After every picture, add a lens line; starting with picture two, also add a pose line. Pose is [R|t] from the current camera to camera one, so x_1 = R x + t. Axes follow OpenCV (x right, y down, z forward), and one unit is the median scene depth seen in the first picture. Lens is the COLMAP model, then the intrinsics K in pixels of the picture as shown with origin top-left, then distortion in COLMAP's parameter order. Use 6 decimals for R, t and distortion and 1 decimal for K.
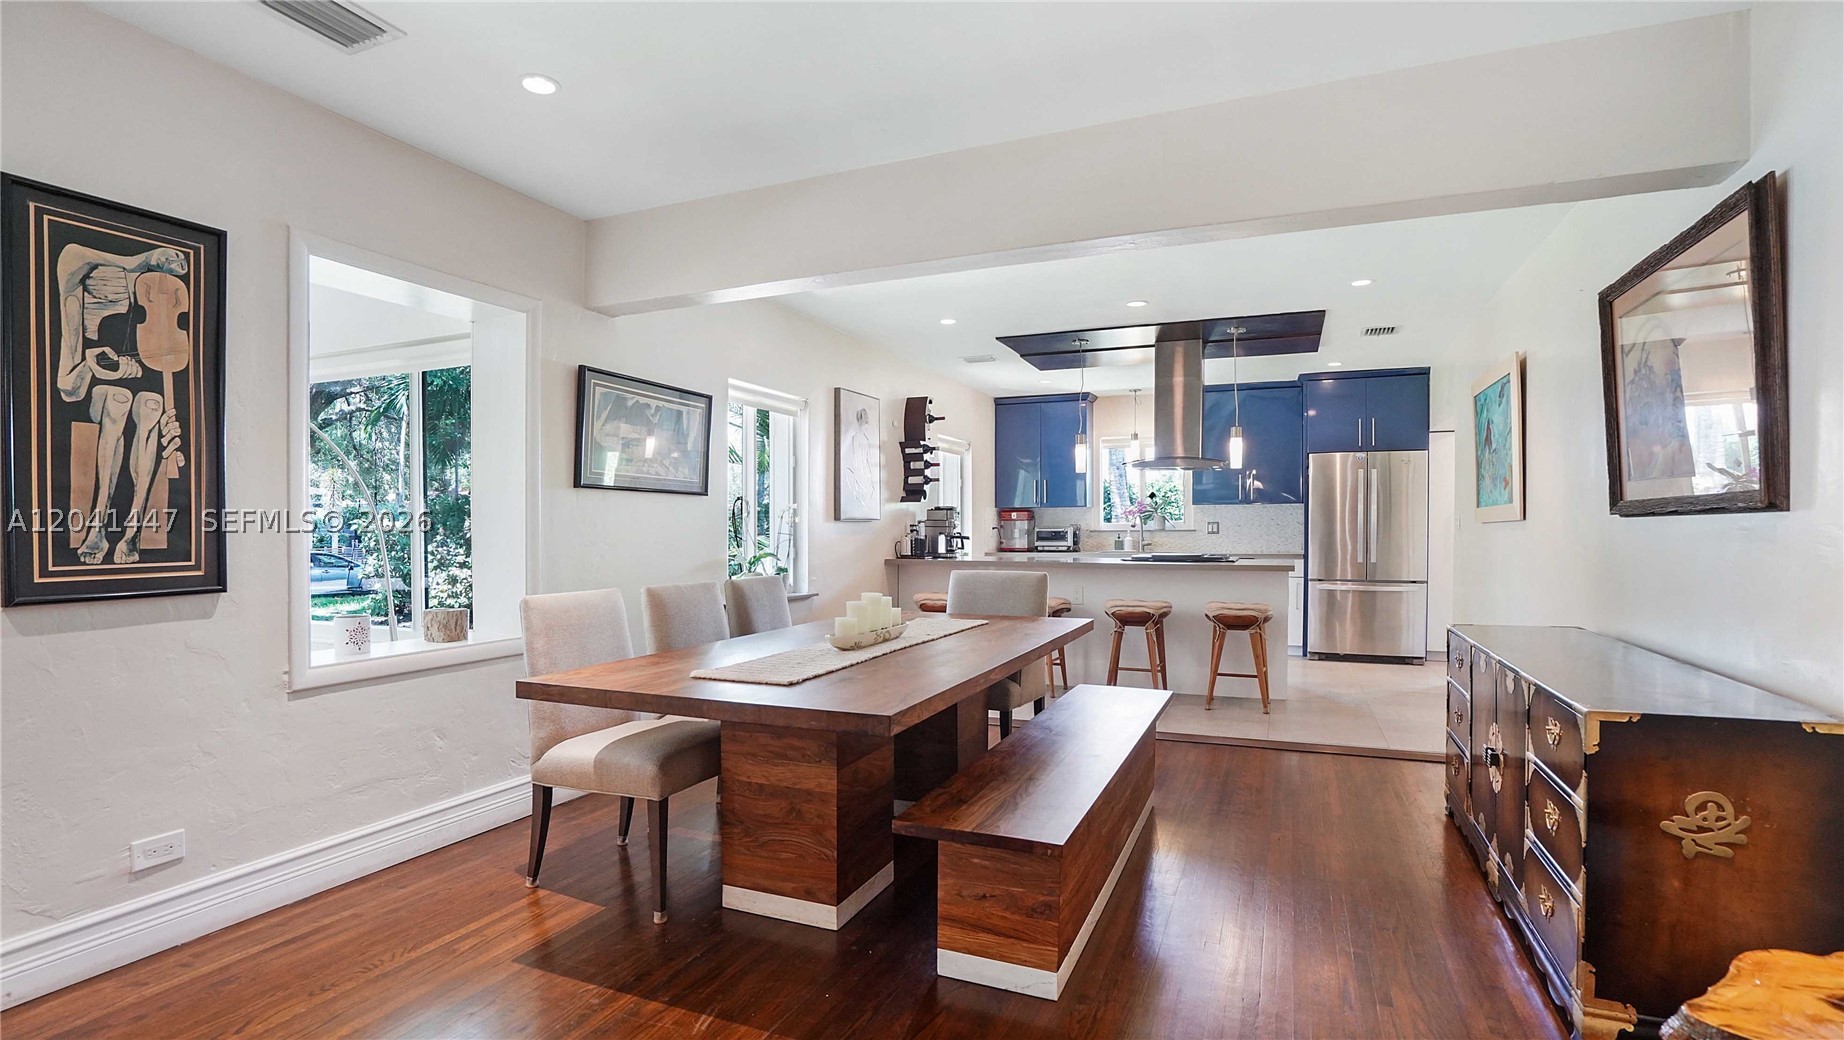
lens RADIAL K [[910.3, 0, 913.1], [0, 910.3, 544.0], [0, 0, 1]] dist [0.000781, 0.000450]
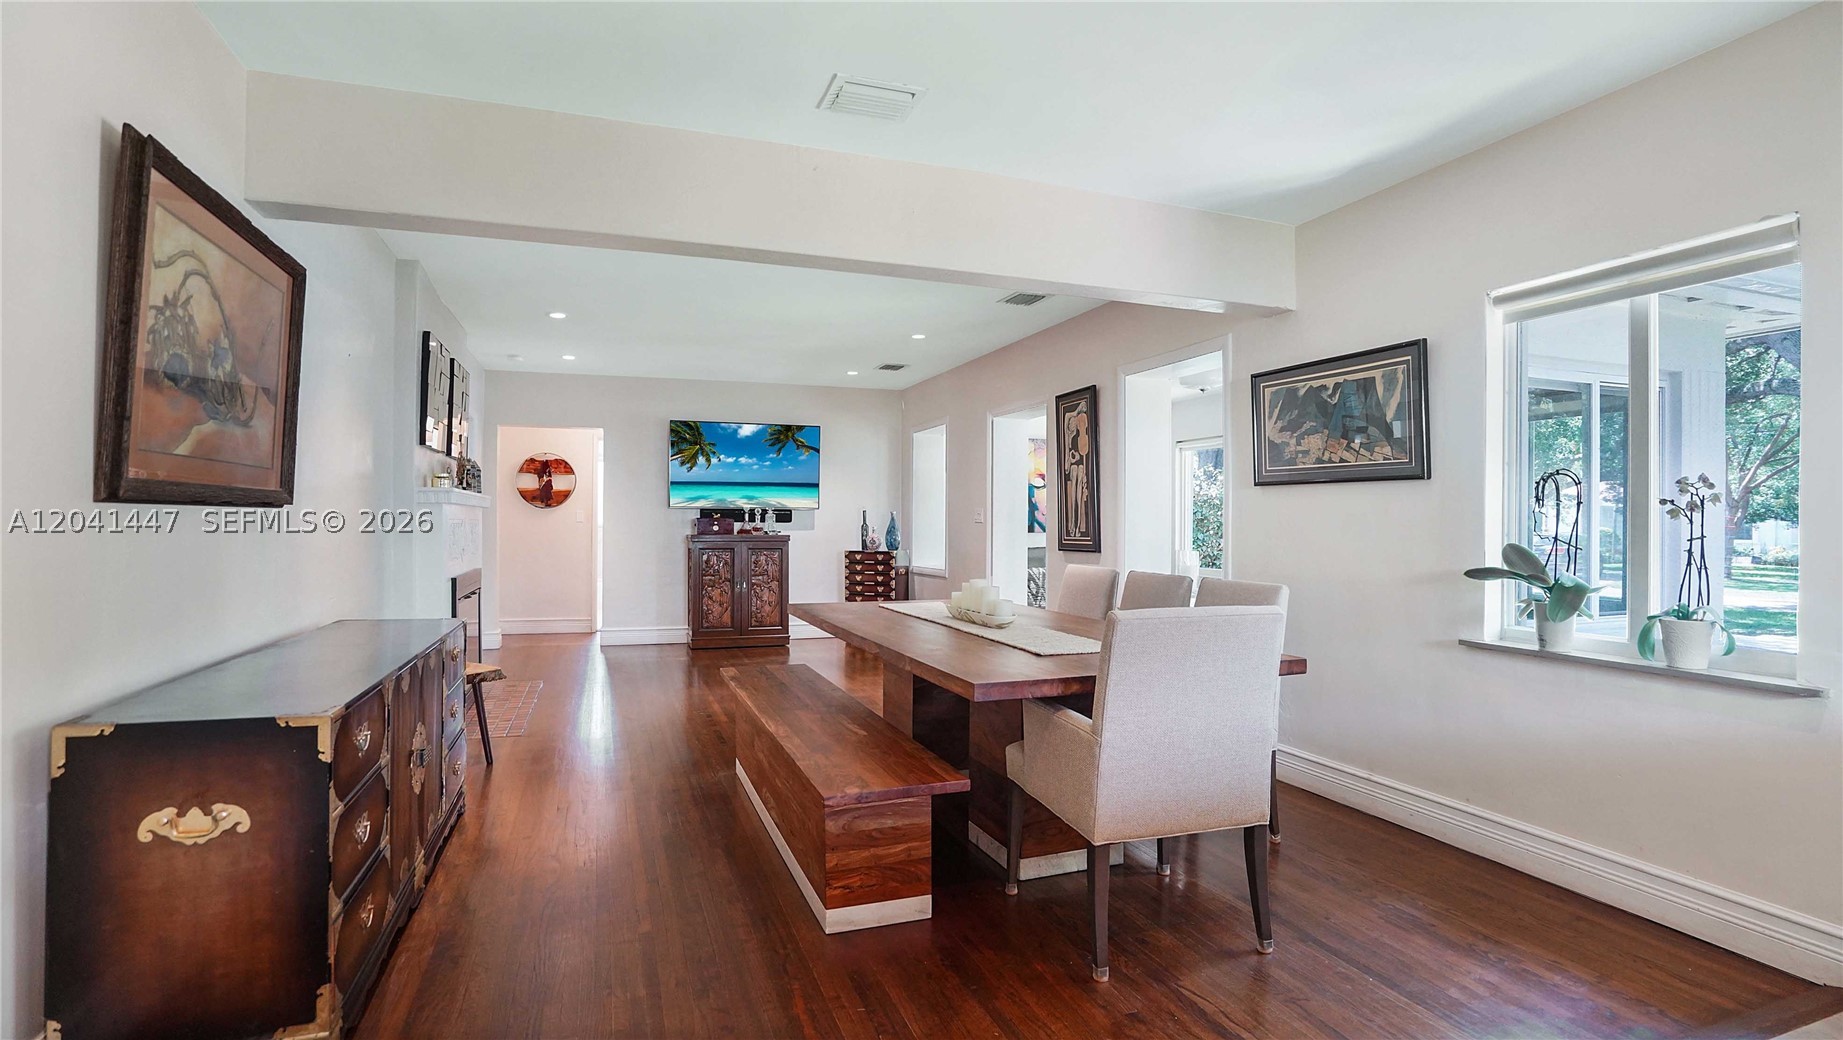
lens RADIAL K [[876.2, 0, 921.5], [0, 876.2, 520.0], [0, 0, 1]] dist [-0.056576, 0.025831]
pose [[-0.728481, -0.004177, -0.685053, 0.415473], [-0.016450, 0.999800, 0.011397, -0.017484], [0.684868, 0.019572, -0.728404, 0.969570]]
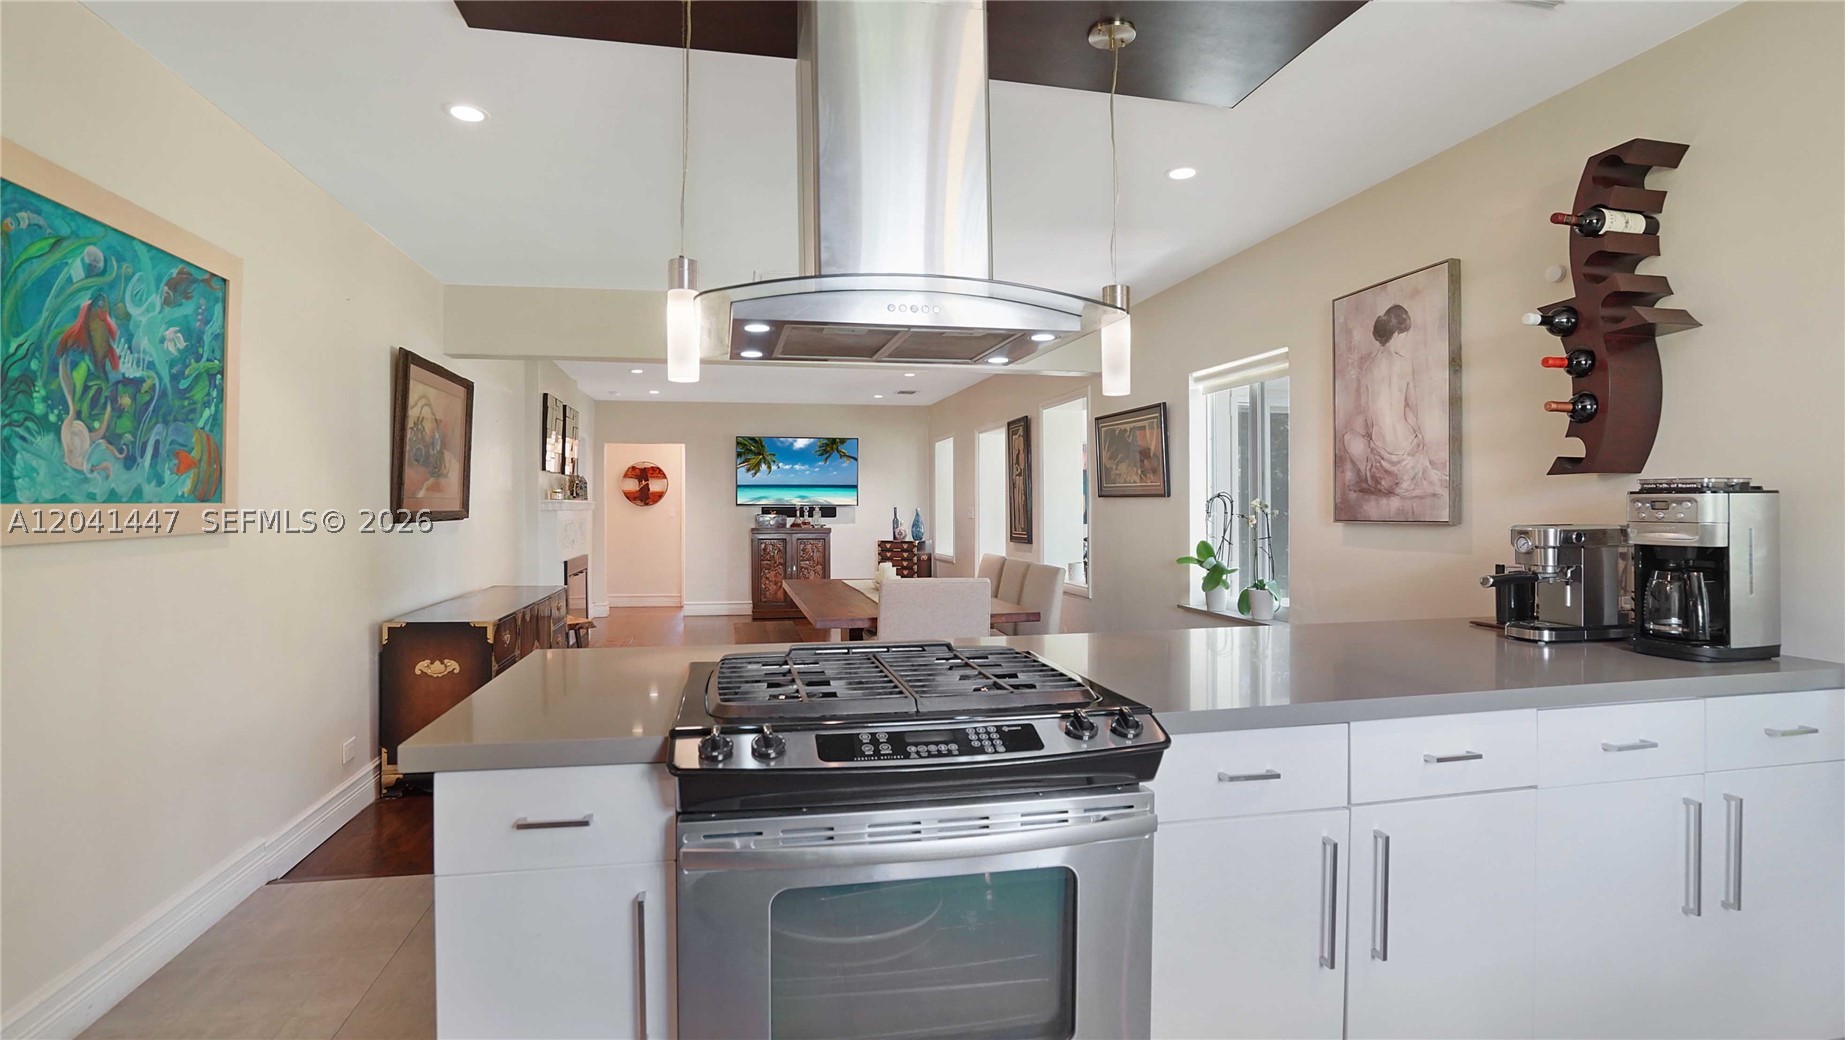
lens RADIAL K [[877.2, 0, 922.5], [0, 877.2, 520.0], [0, 0, 1]] dist [-0.056576, 0.025831]
pose [[-0.811295, 0.007515, -0.584589, 0.476777], [-0.011244, 0.999532, 0.028453, -0.041243], [0.584529, 0.029657, -0.810831, 1.318296]]
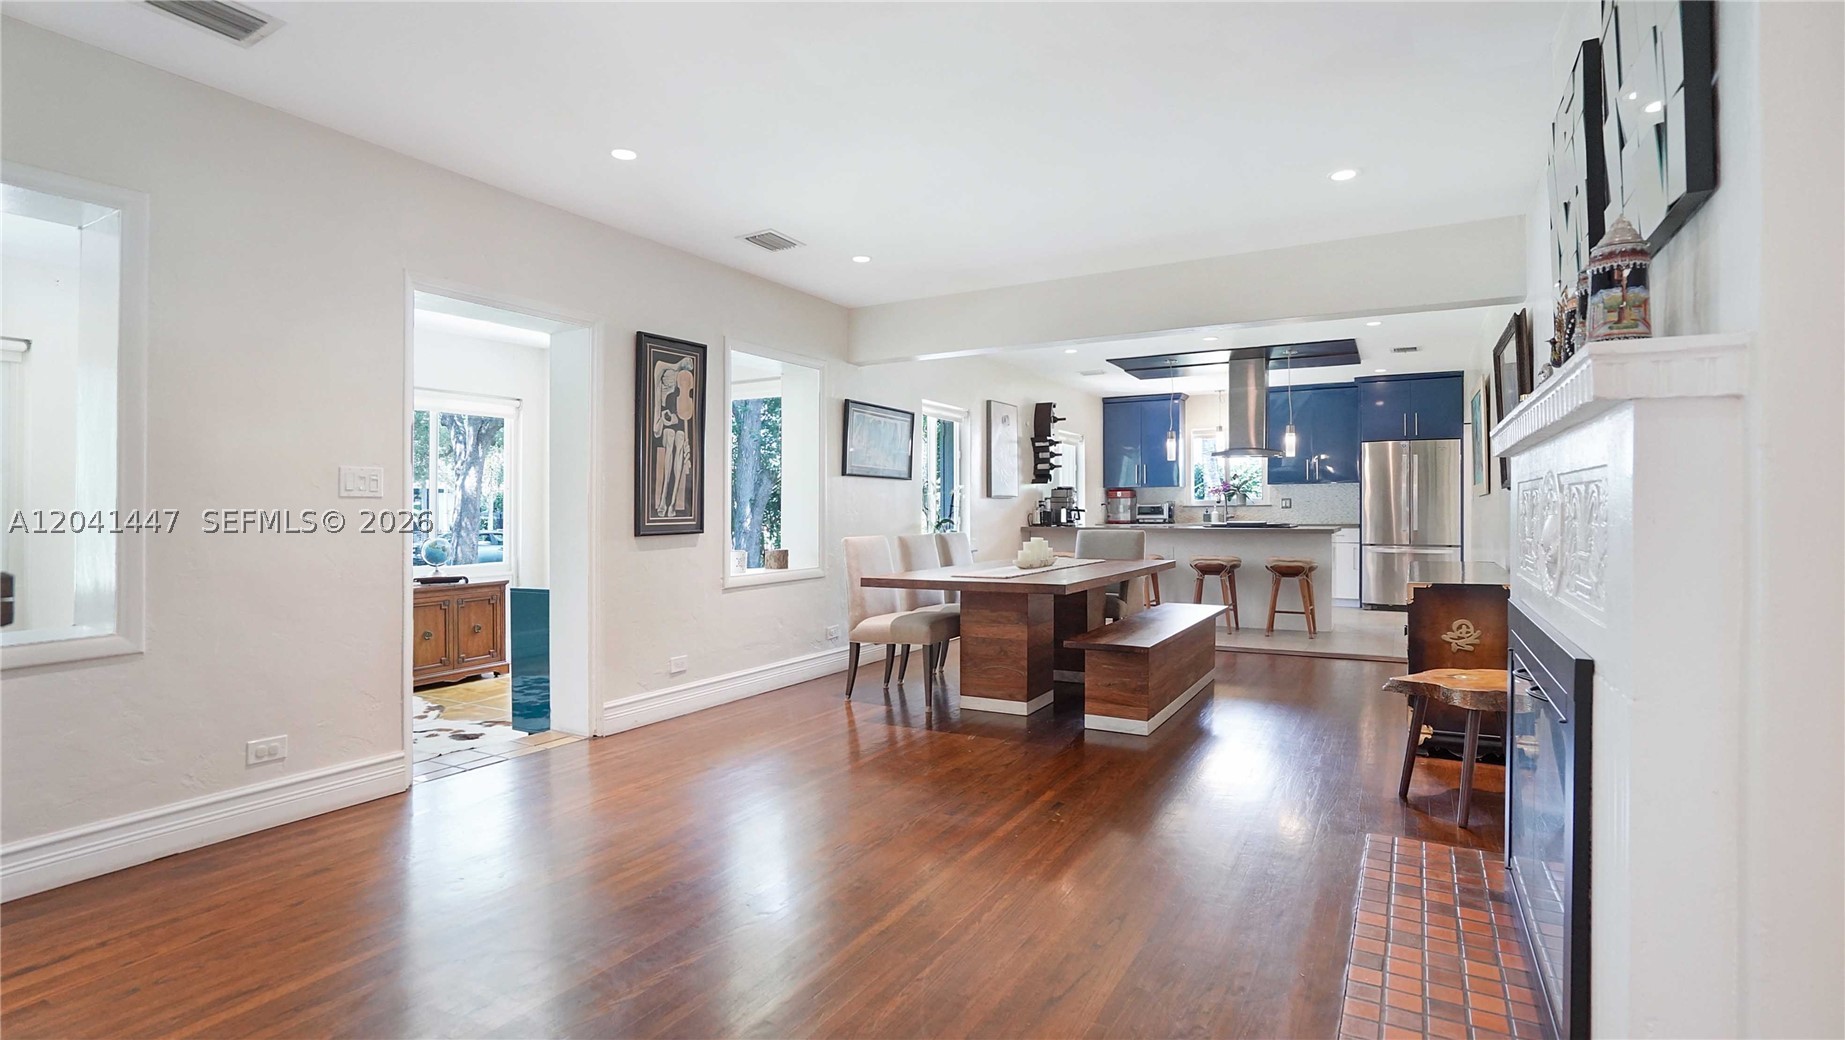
lens RADIAL K [[917.3, 0, 922.5], [0, 917.3, 520.0], [0, 0, 1]] dist [-0.001975, -0.000361]
pose [[0.995263, -0.002351, -0.097189, -0.049071], [0.001736, 0.999978, -0.006411, 0.016994], [0.097202, 0.006212, 0.995245, -0.381995]]
